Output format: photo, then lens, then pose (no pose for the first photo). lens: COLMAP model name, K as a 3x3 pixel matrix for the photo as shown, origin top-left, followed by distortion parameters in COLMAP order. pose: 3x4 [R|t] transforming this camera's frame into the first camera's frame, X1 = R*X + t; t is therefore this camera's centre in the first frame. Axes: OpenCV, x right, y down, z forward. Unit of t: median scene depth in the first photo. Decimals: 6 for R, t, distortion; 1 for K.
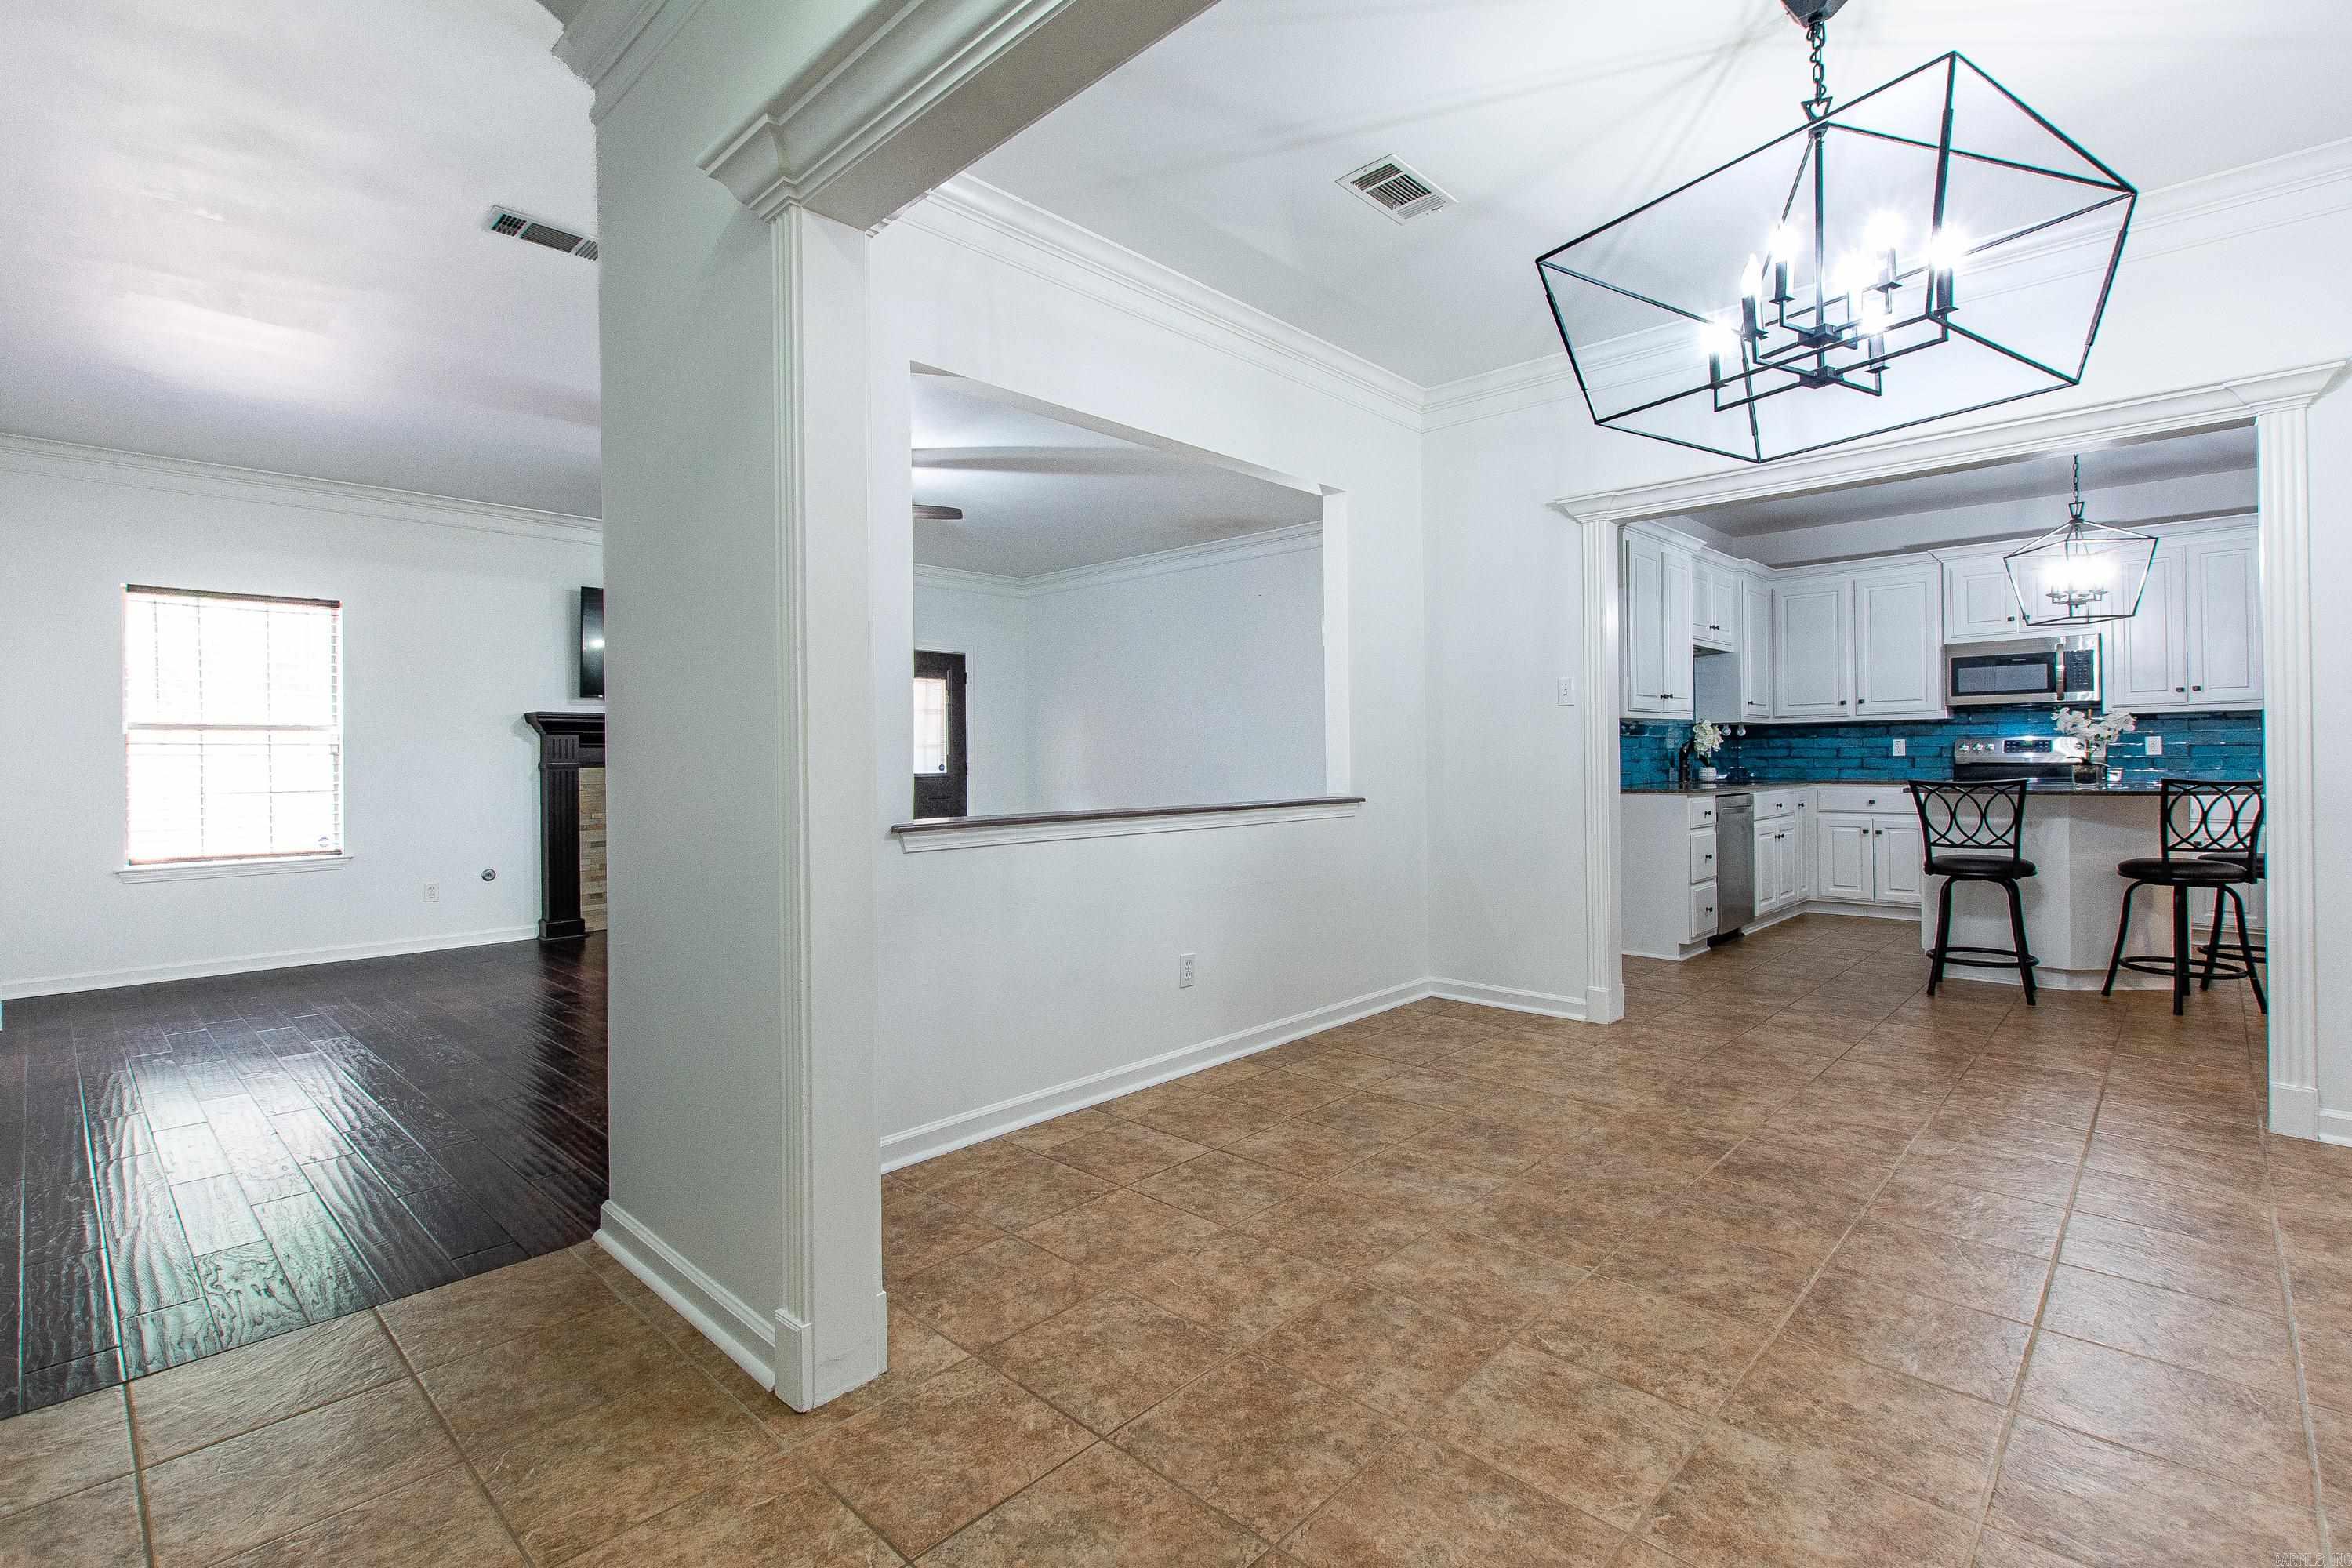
lens RADIAL K [[1026.9, 0, 1181.6], [0, 1026.9, 757.4], [0, 0, 1]] dist [0.003161, -0.003543]
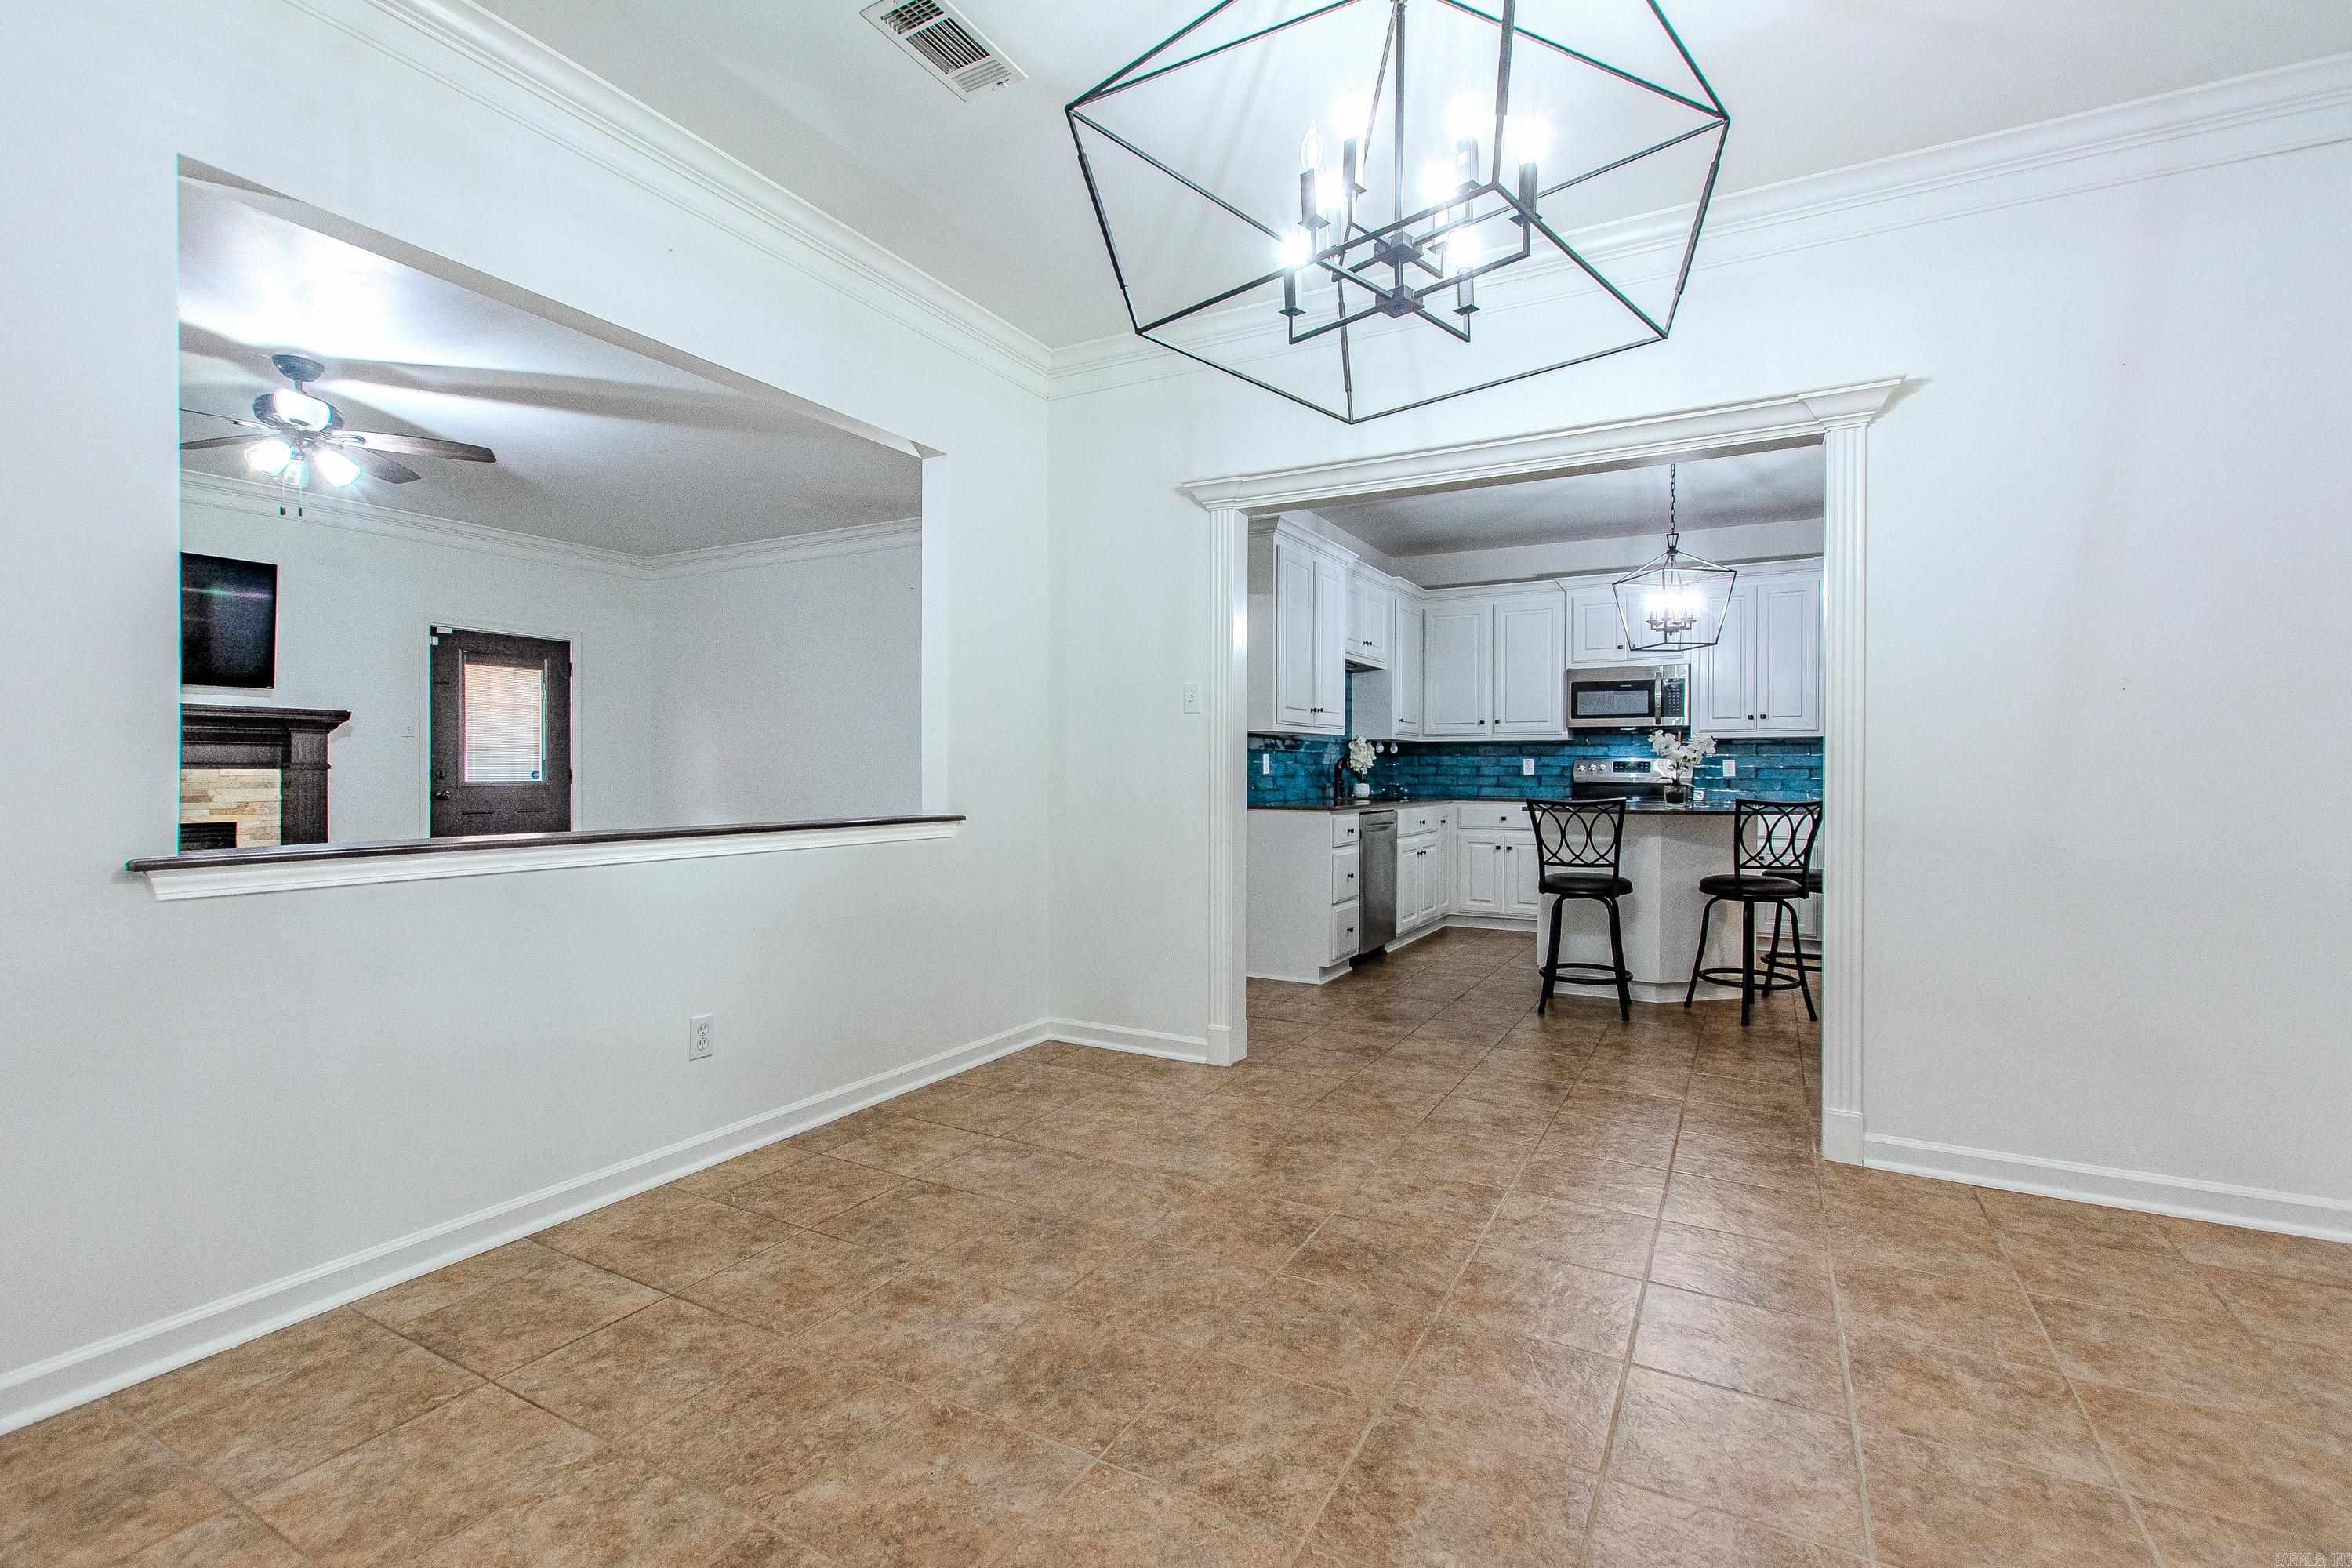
lens RADIAL K [[1036.8, 0, 1164.3], [0, 1036.8, 779.4], [0, 0, 1]] dist [-0.003810, -0.000064]
pose [[0.966365, 0.011242, 0.256927, 0.114956], [-0.013691, 0.999876, 0.007748, 0.000485], [-0.256809, -0.011005, 0.966400, 0.124079]]
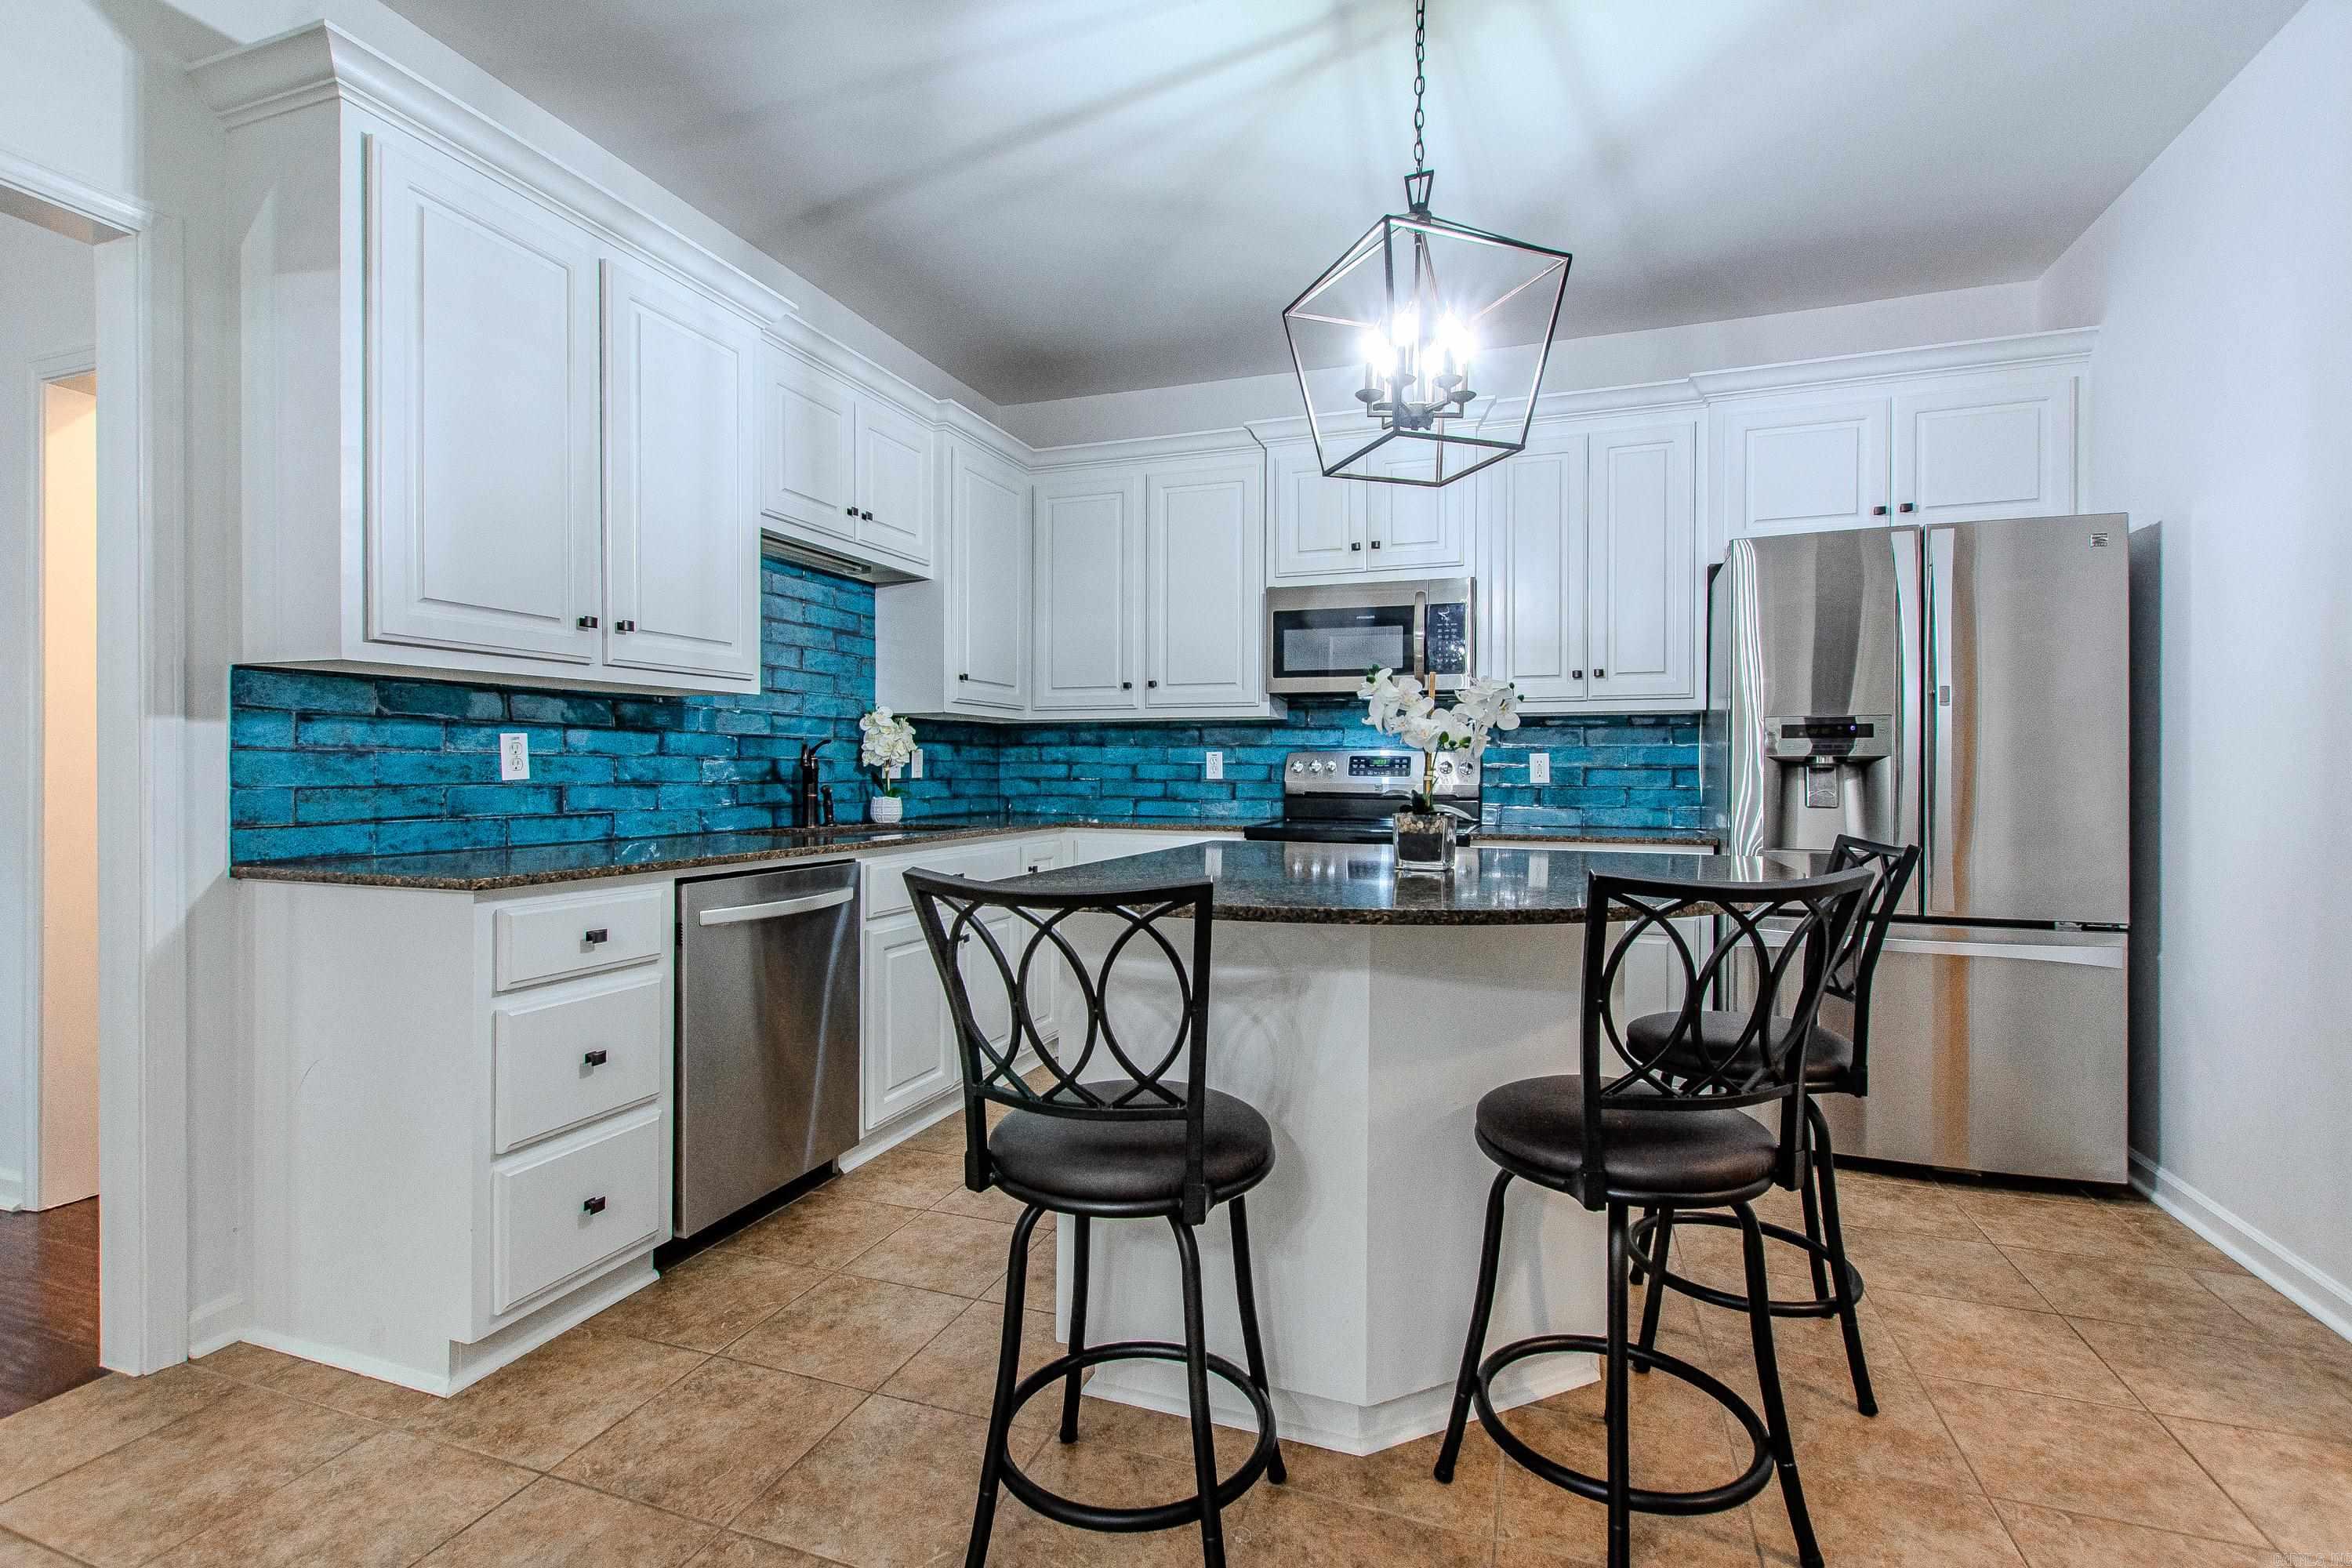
lens RADIAL K [[1127.2, 0, 1143.1], [0, 1127.2, 778.9], [0, 0, 1]] dist [-0.017918, -0.000379]
pose [[0.908886, 0.011650, 0.416881, 0.661809], [-0.014899, 0.999879, 0.004541, -0.006589], [-0.416778, -0.010339, 0.908950, 0.716255]]
